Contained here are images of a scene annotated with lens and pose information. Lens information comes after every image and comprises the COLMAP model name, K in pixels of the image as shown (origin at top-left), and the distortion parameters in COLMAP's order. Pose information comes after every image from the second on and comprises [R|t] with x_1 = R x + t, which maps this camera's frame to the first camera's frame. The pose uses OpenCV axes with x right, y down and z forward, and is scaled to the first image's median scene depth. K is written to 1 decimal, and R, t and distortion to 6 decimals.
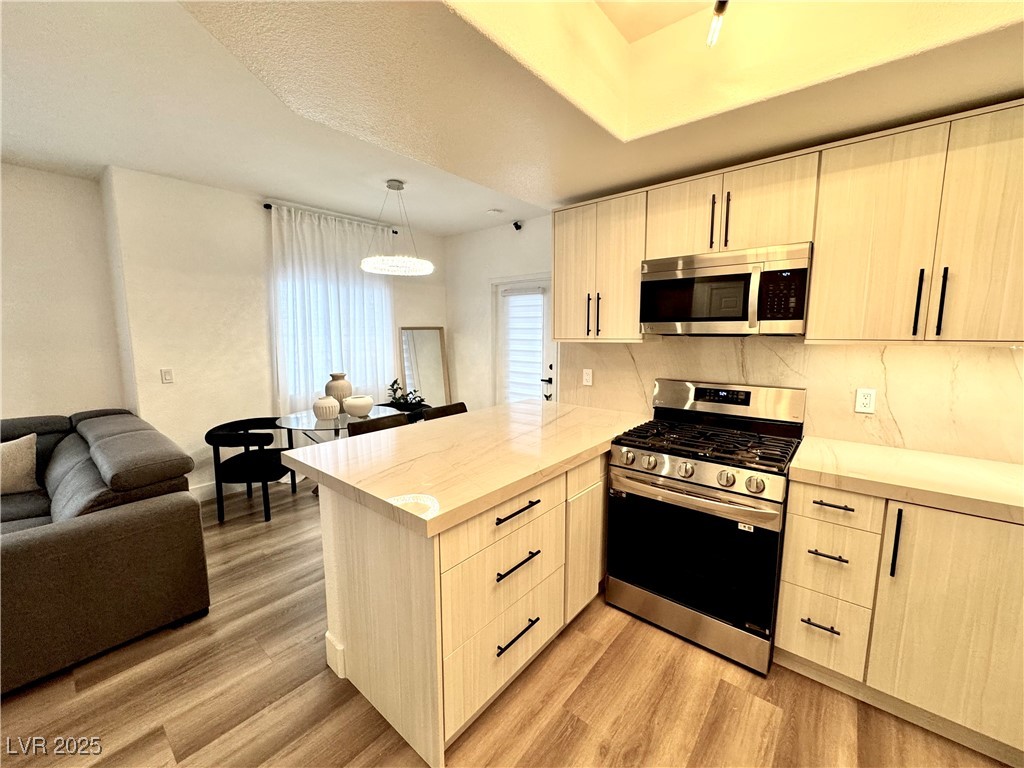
lens RADIAL K [[409.3, 0, 513.7], [0, 409.3, 382.6], [0, 0, 1]] dist [-0.002715, 0.000568]
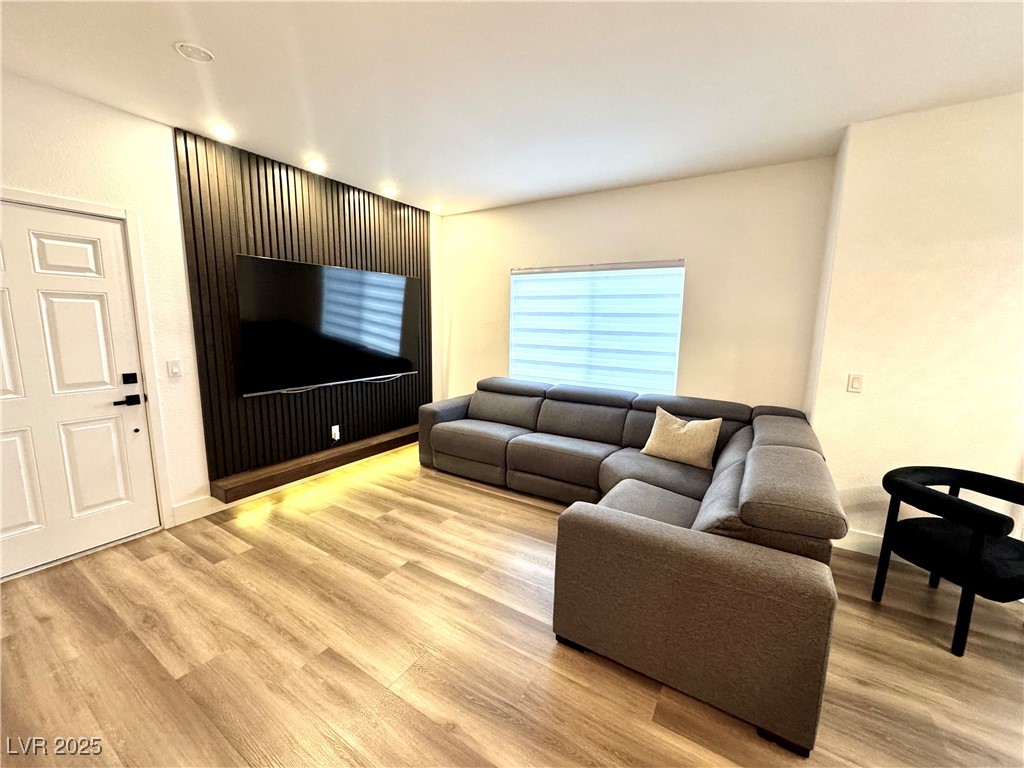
lens RADIAL K [[409.3, 0, 509.9], [0, 409.3, 382.9], [0, 0, 1]] dist [-0.002715, 0.000568]
pose [[0.131001, 0.153938, -0.979358, -0.261574], [-0.140223, 0.980817, 0.135410, -0.046200], [0.981415, 0.119590, 0.150073, 0.362758]]
